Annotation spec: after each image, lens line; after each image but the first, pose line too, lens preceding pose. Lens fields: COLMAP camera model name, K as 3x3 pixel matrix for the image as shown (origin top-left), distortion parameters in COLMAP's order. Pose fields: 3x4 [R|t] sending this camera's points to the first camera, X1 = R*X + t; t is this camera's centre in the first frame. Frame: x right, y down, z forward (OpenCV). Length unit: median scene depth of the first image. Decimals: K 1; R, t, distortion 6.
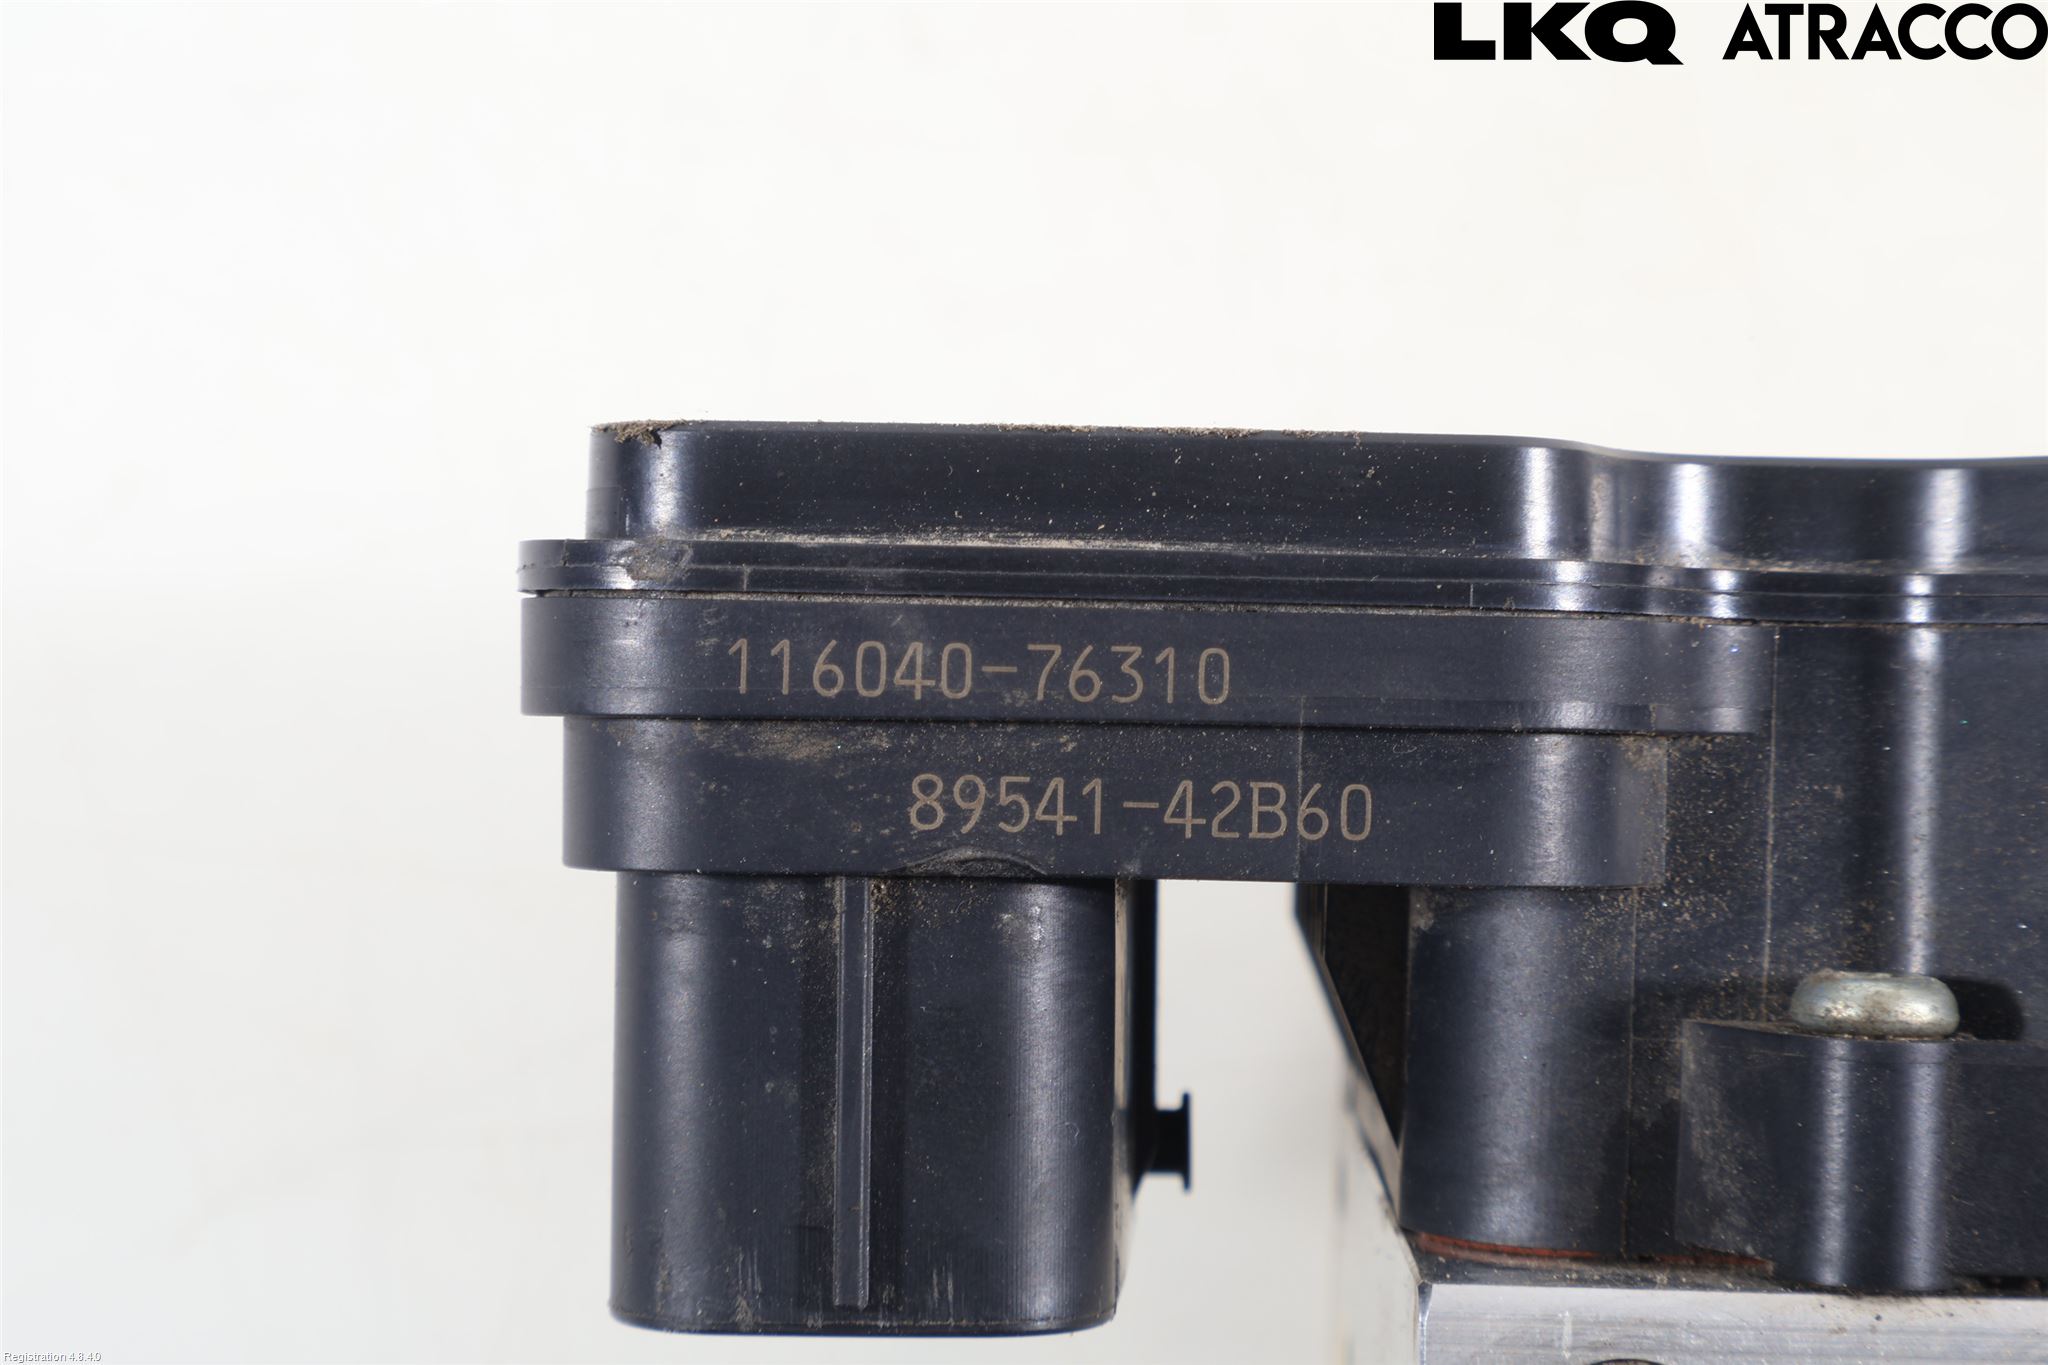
lens RADIAL K [[4234.1, 0, 1024.0], [0, 4234.1, 682.5], [0, 0, 1]] dist [-0.035211, 0.352835]
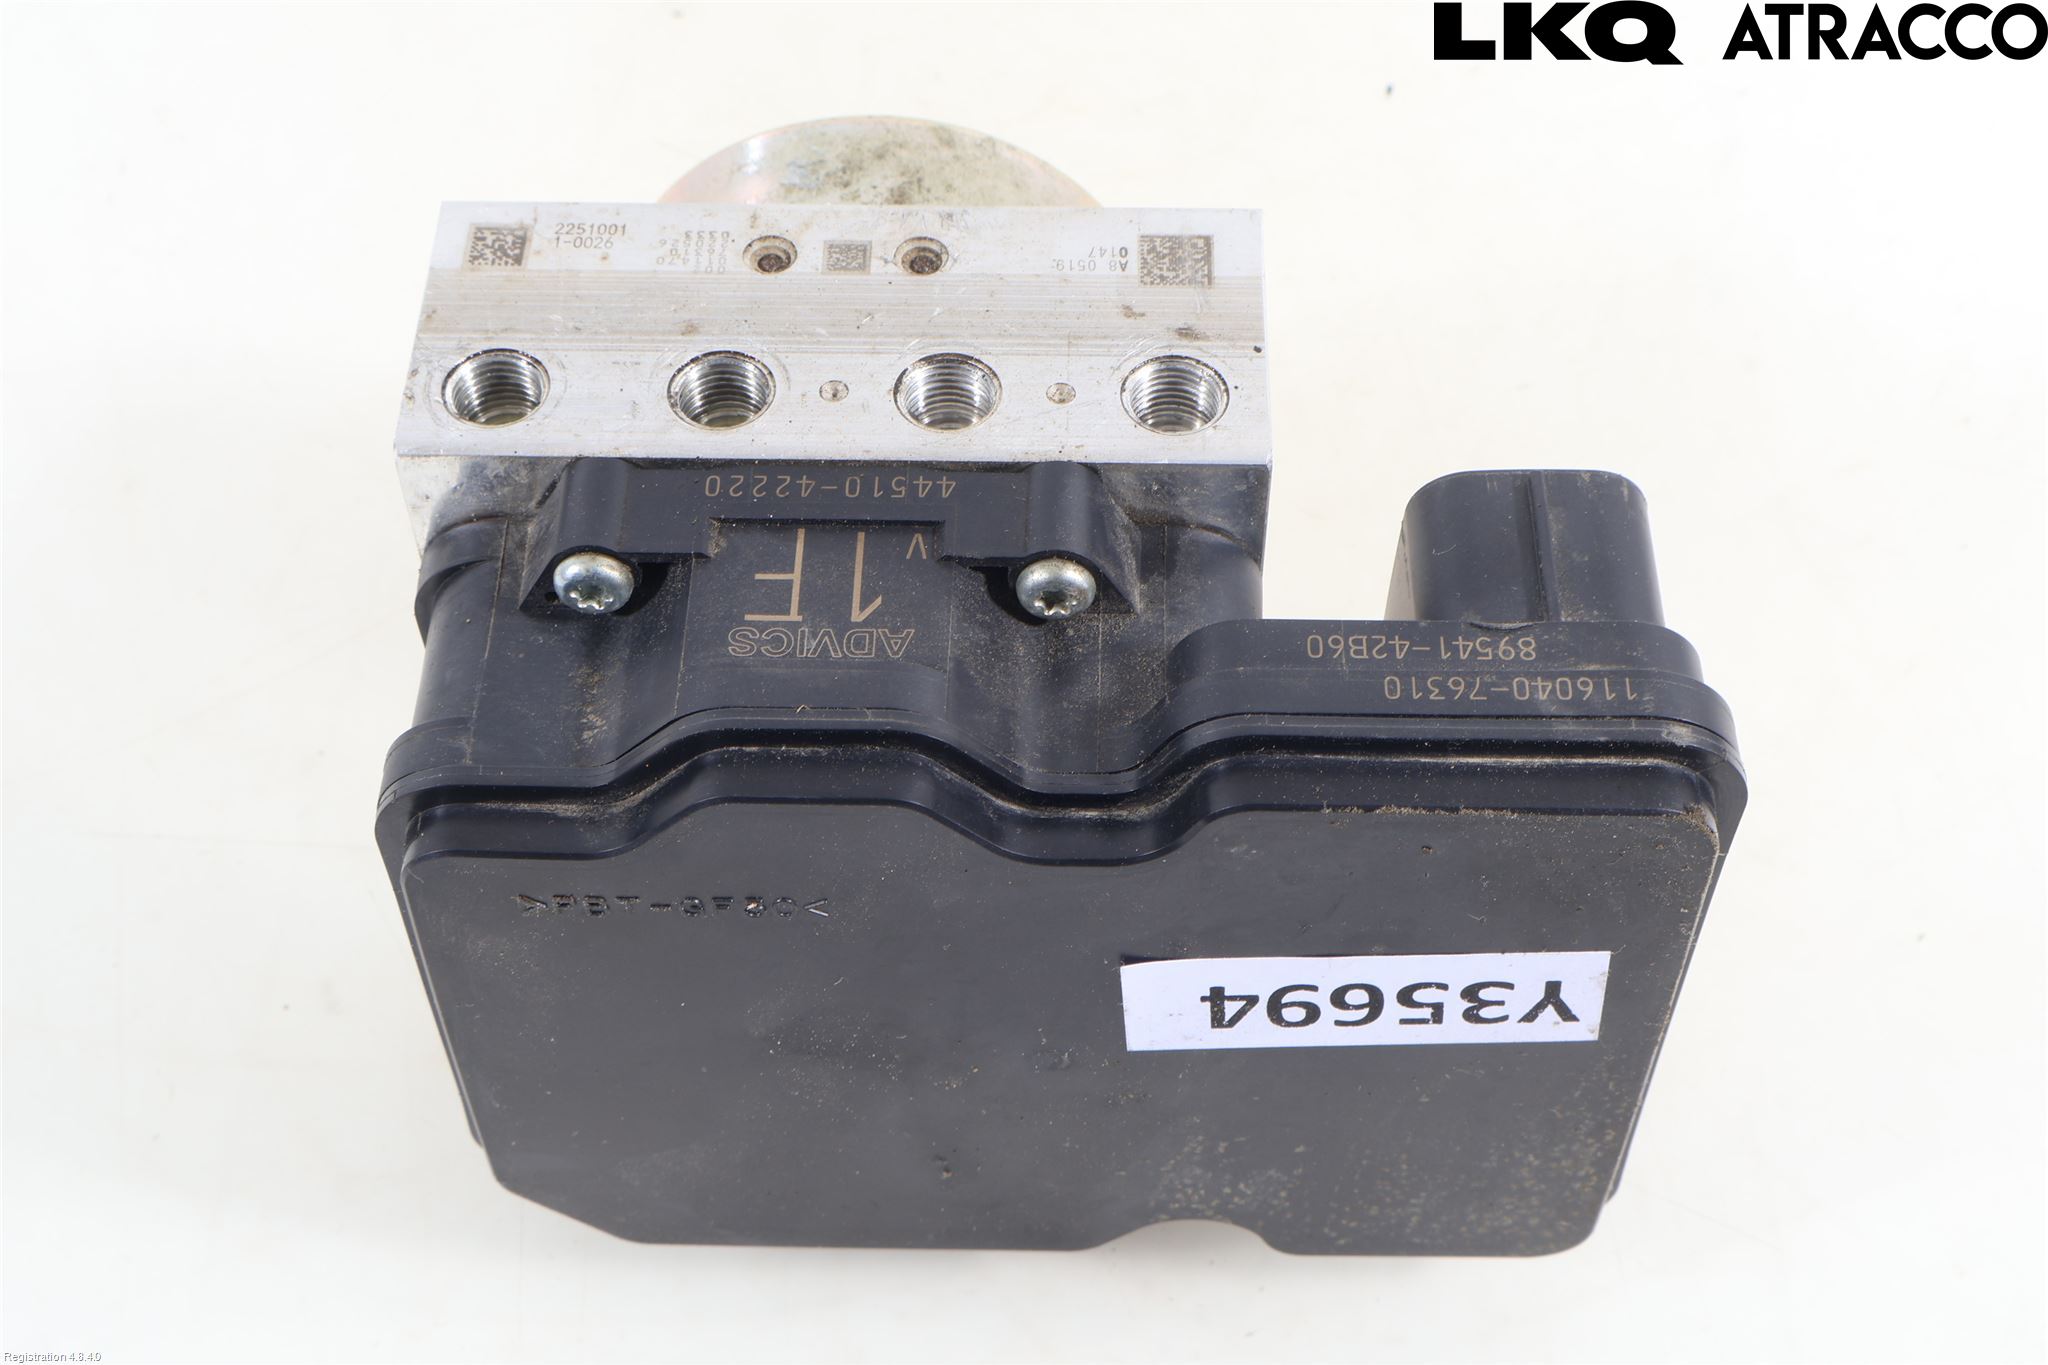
lens RADIAL K [[2938.7, 0, 1024.0], [0, 2938.7, 682.5], [0, 0, 1]] dist [0.010878, -0.002262]
pose [[-0.999366, 0.026136, 0.024194, 0.185198], [-0.005227, -0.779586, 0.626273, -0.869378], [0.035230, 0.625750, 0.779228, -0.093220]]
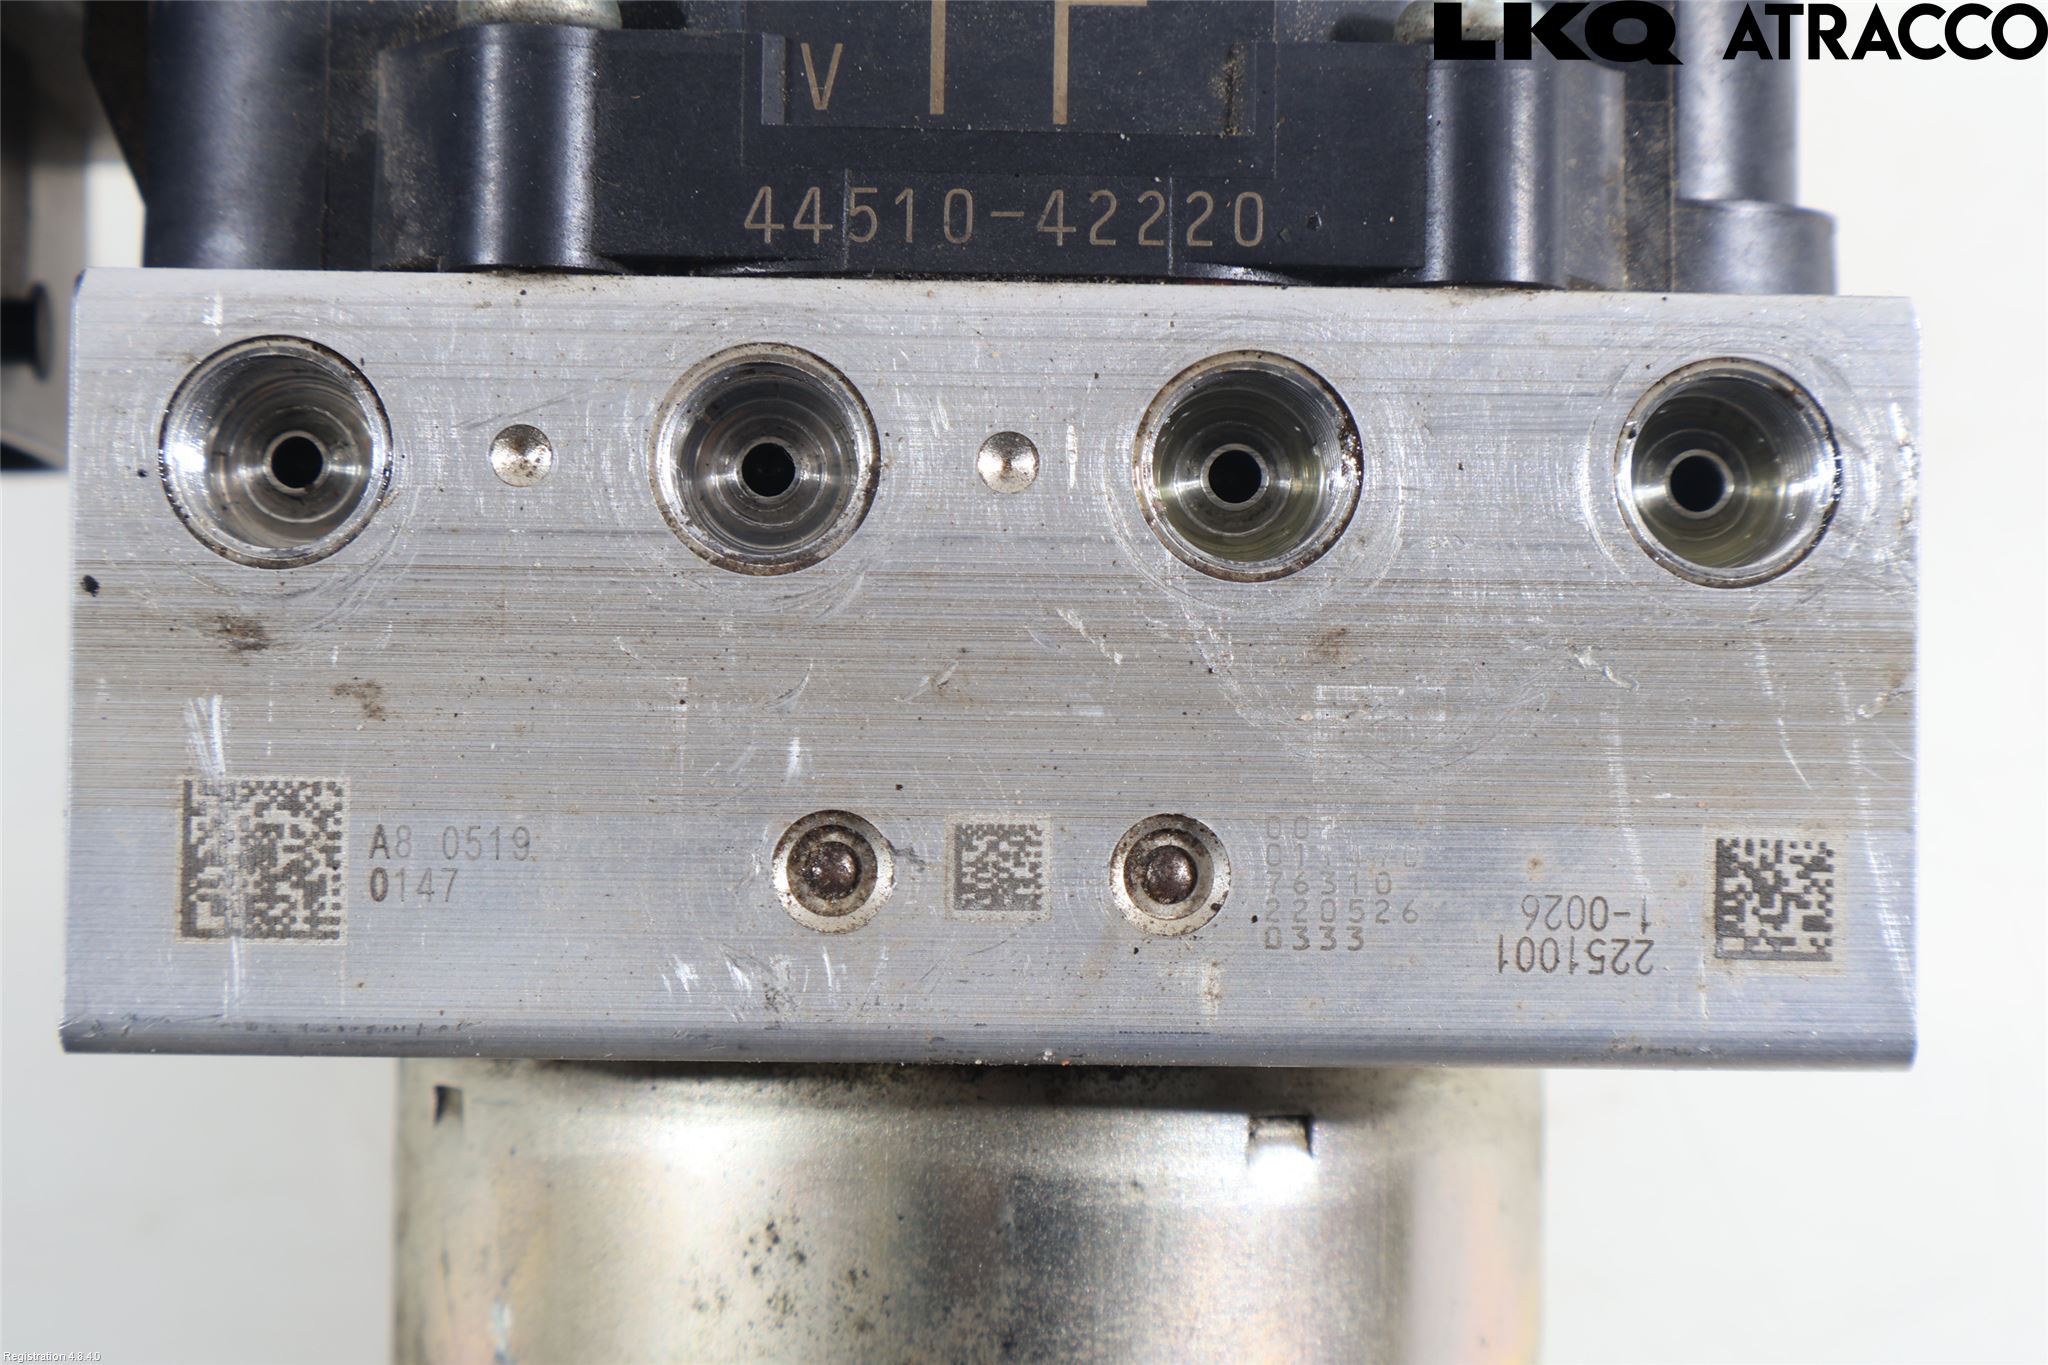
lens RADIAL K [[4234.1, 0, 1024.0], [0, 4234.1, 682.5], [0, 0, 1]] dist [-0.035211, 0.352835]
pose [[0.997236, -0.010980, 0.073479, 0.243587], [0.011429, 0.999919, -0.005684, 0.248567], [-0.073411, 0.006508, 0.997281, -0.028052]]
